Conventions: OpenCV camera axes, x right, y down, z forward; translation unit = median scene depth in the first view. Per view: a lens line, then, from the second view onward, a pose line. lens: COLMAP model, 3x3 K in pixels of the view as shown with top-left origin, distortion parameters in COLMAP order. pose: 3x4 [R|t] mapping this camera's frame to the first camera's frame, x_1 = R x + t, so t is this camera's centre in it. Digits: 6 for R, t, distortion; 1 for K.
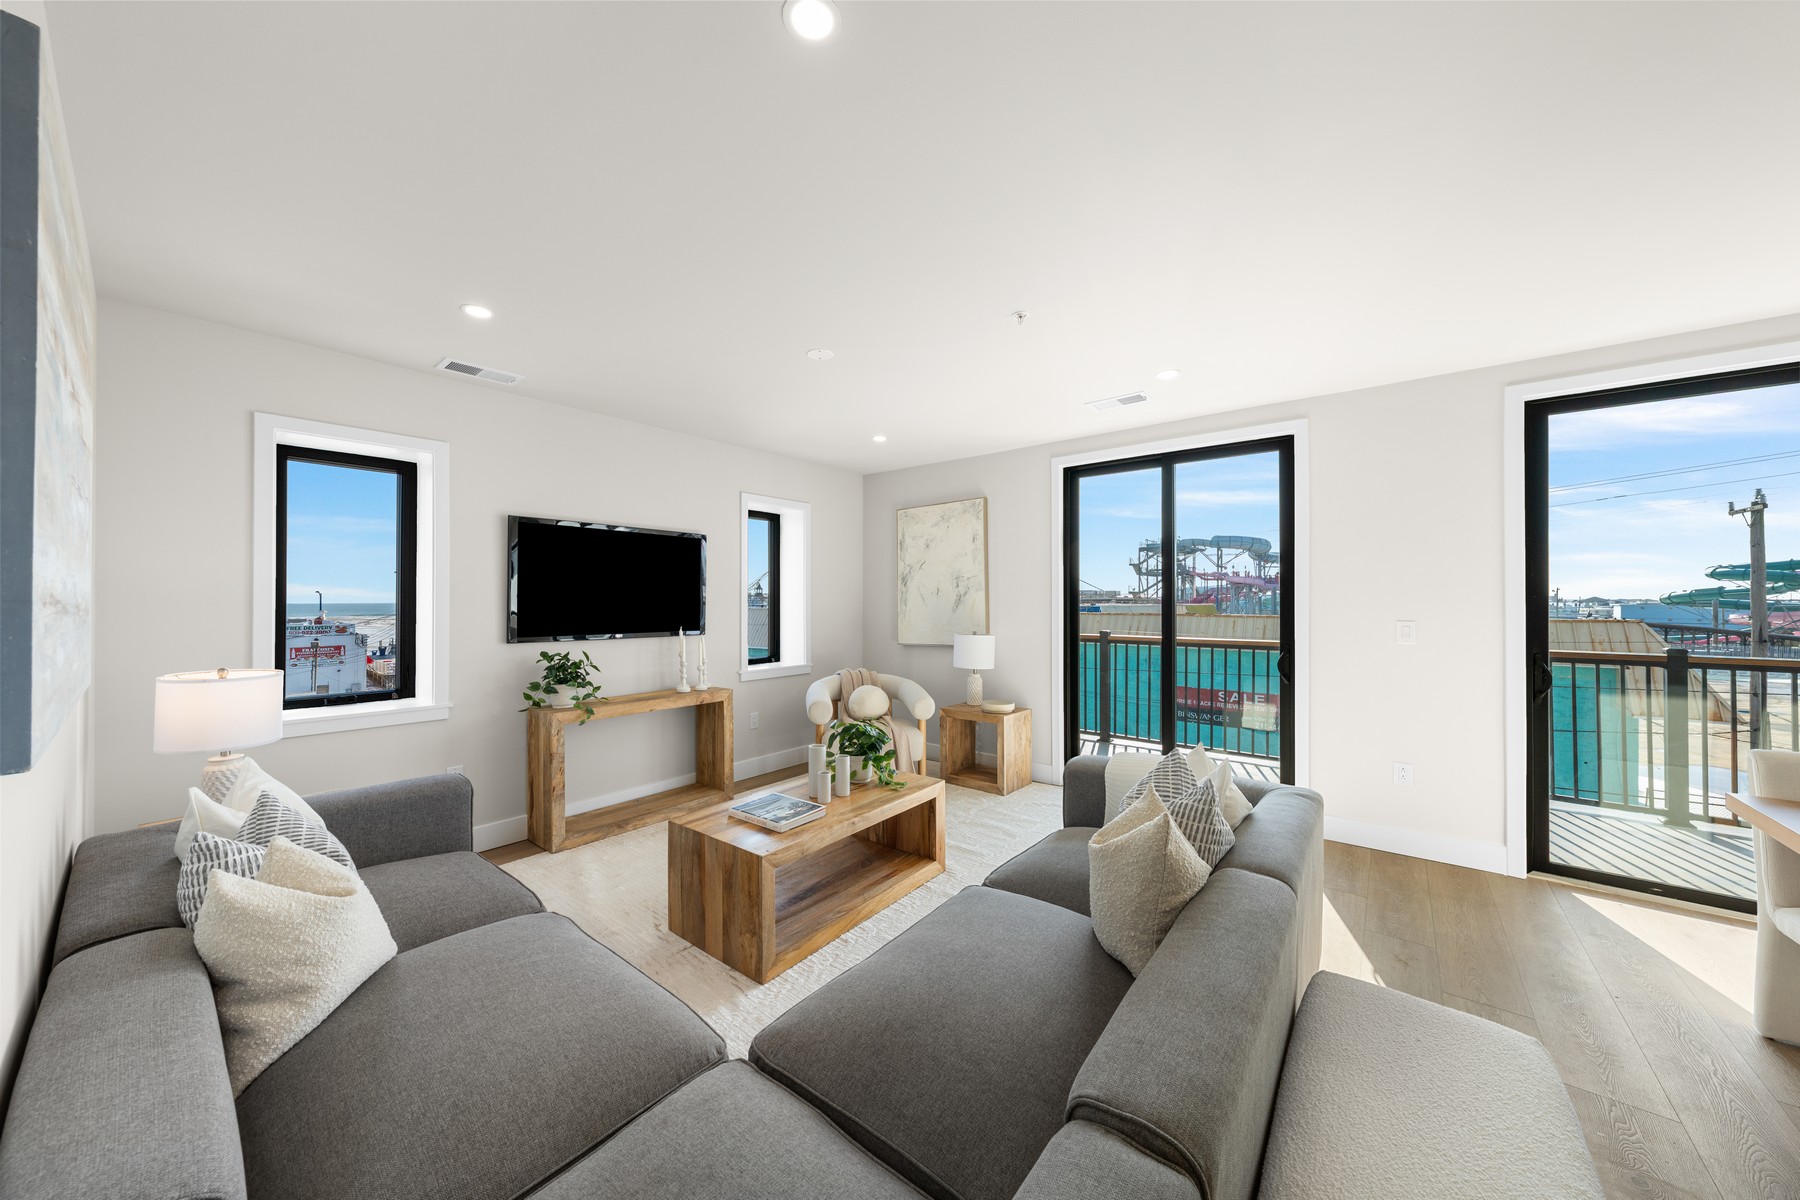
lens RADIAL K [[607.9, 0, 902.1], [0, 607.9, 597.0], [0, 0, 1]] dist [-0.003505, -0.000179]
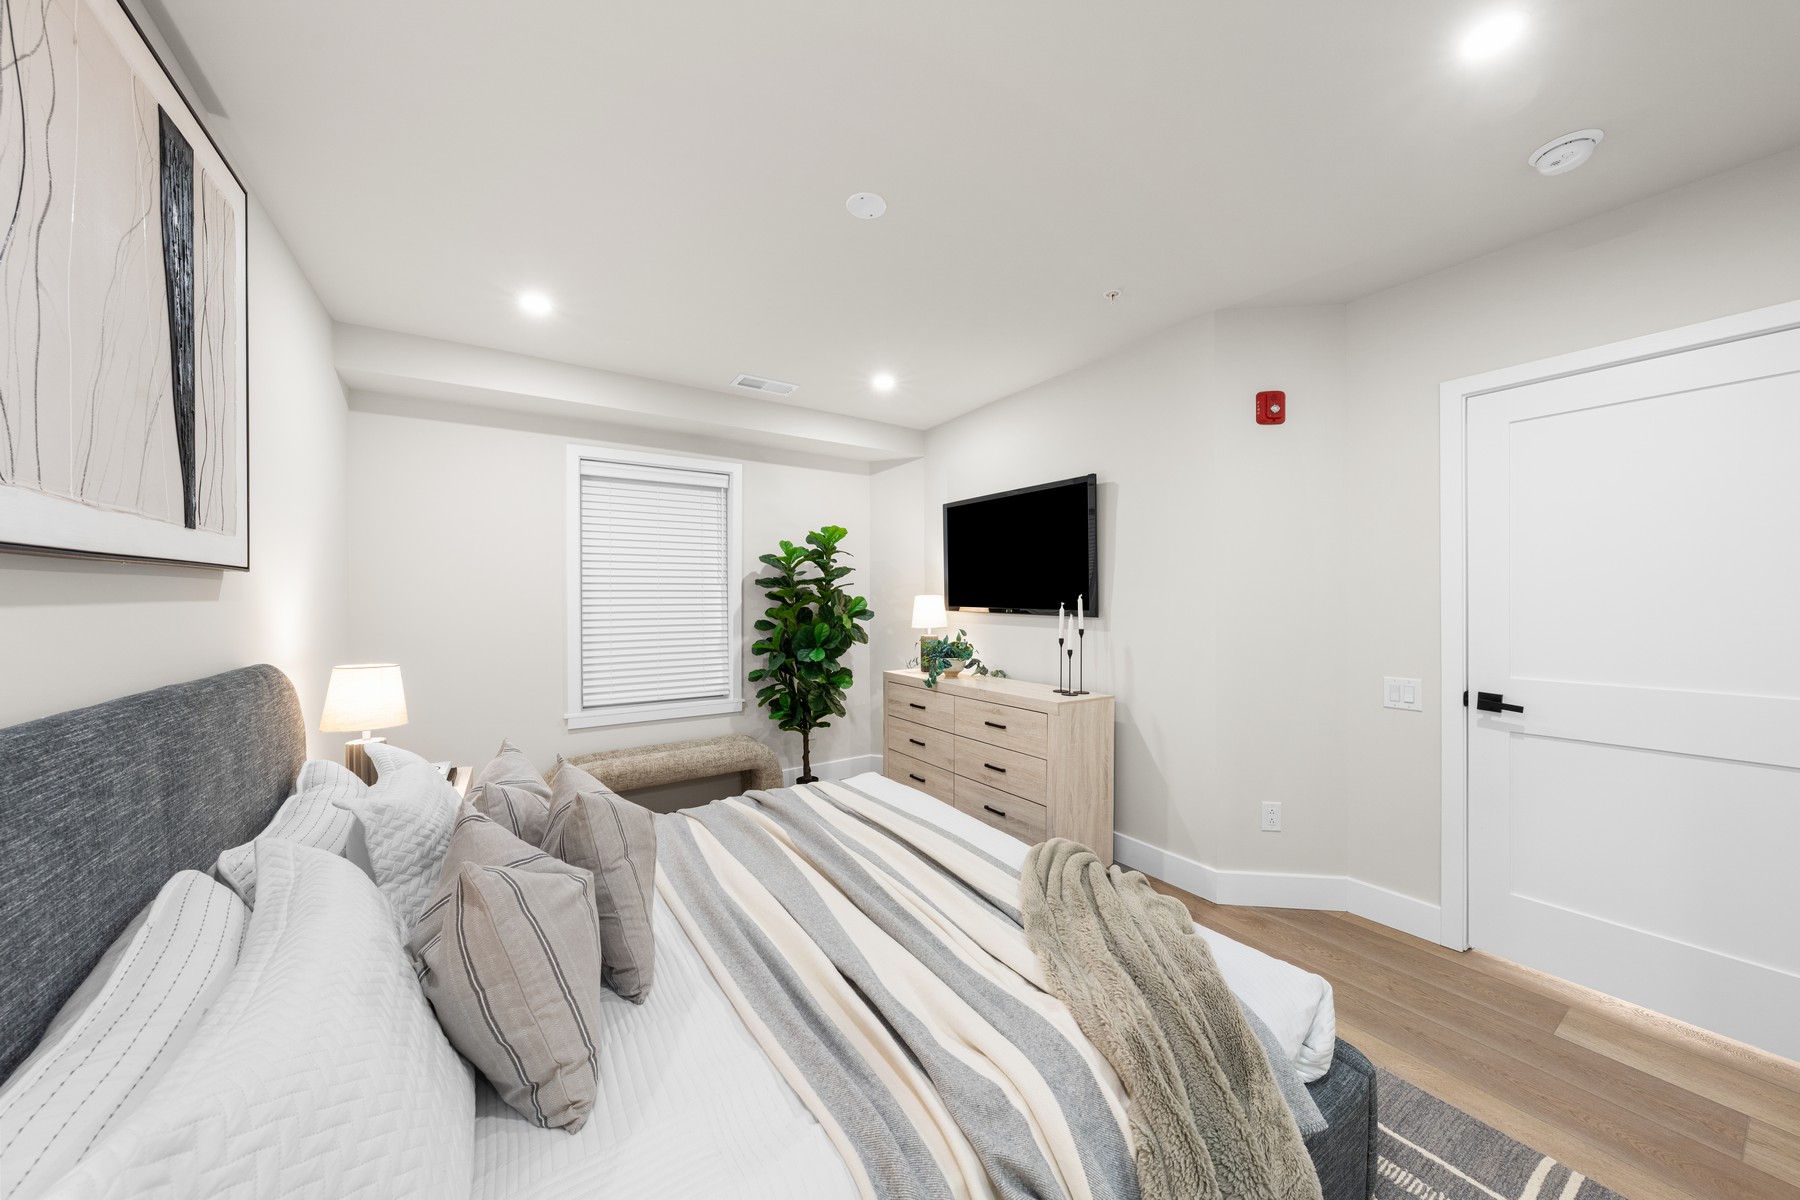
lens RADIAL K [[607.9, 0, 899.7], [0, 607.9, 592.6], [0, 0, 1]] dist [-0.003505, -0.000179]
pose [[-0.304005, 0.006066, -0.952651, 0.410066], [0.004908, 0.999976, 0.004801, 0.029448], [0.952658, -0.003216, -0.304027, 1.054323]]
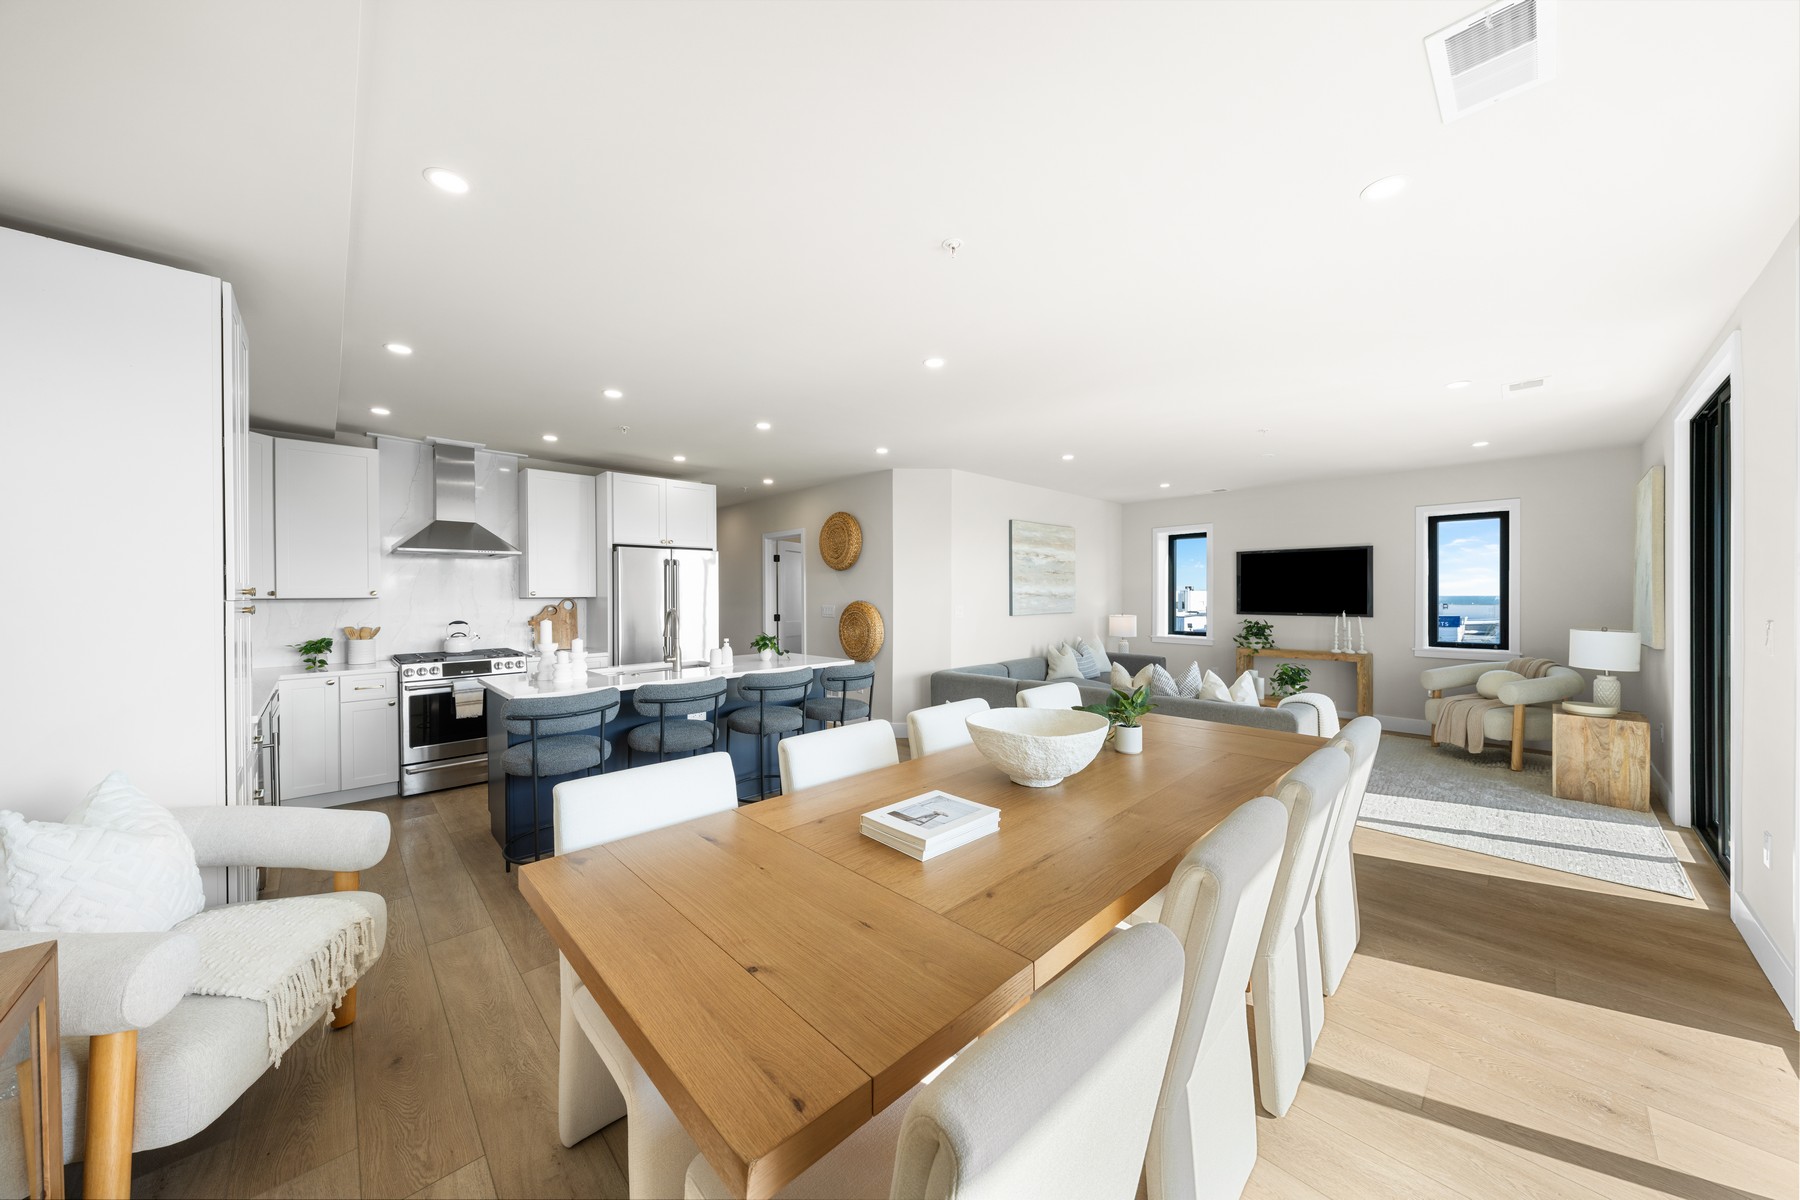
lens RADIAL K [[607.9, 0, 900.5], [0, 607.9, 597.1], [0, 0, 1]] dist [-0.003505, -0.000179]
pose [[-0.132452, 0.003316, -0.991184, 1.275884], [0.008910, 0.999958, 0.002155, 0.003244], [0.991149, -0.008546, -0.132476, 0.118730]]
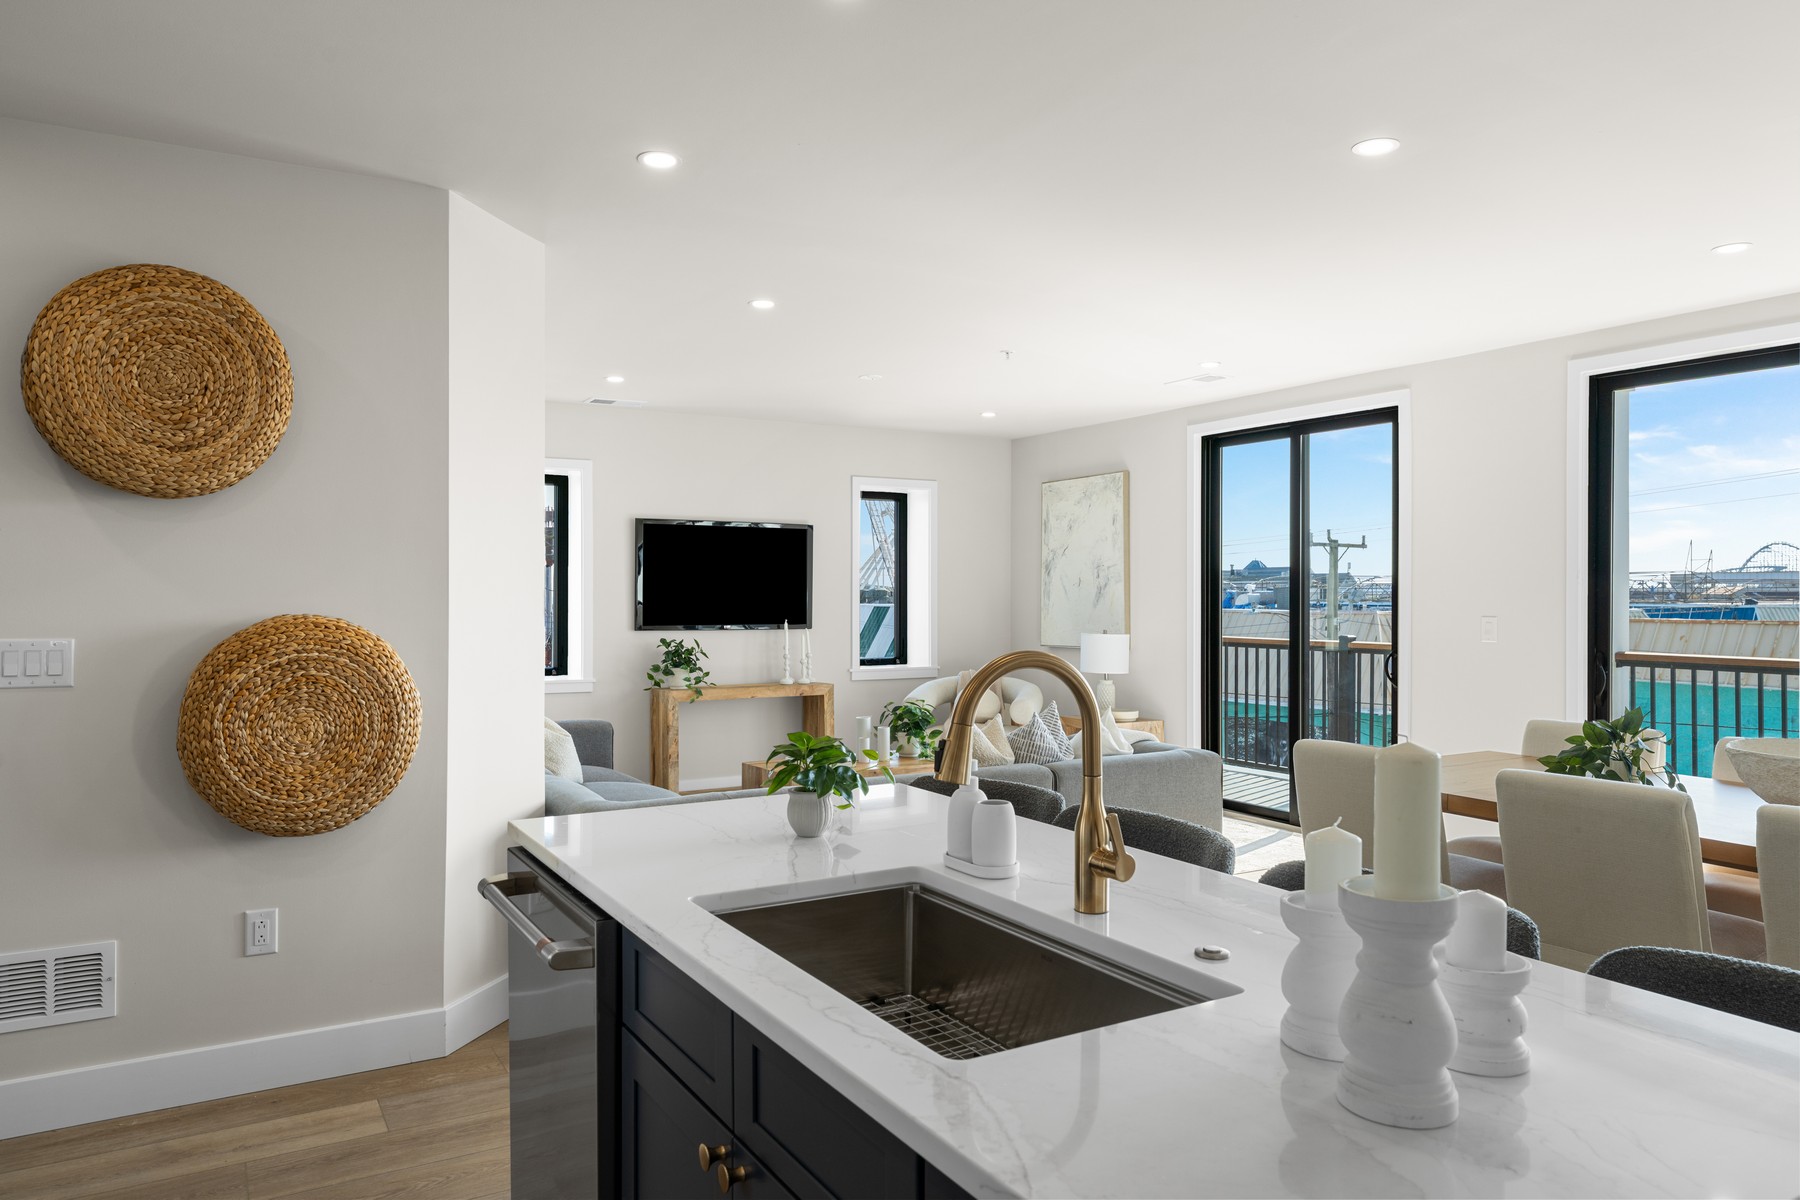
lens RADIAL K [[1191.9, 0, 901.4], [0, 1191.9, 597.3], [0, 0, 1]] dist [0.008526, -0.004156]
pose [[0.936583, 0.002215, -0.350440, 0.501641], [0.000861, 0.999962, 0.008621, -0.004155], [0.350446, -0.008376, 0.936546, -0.767327]]
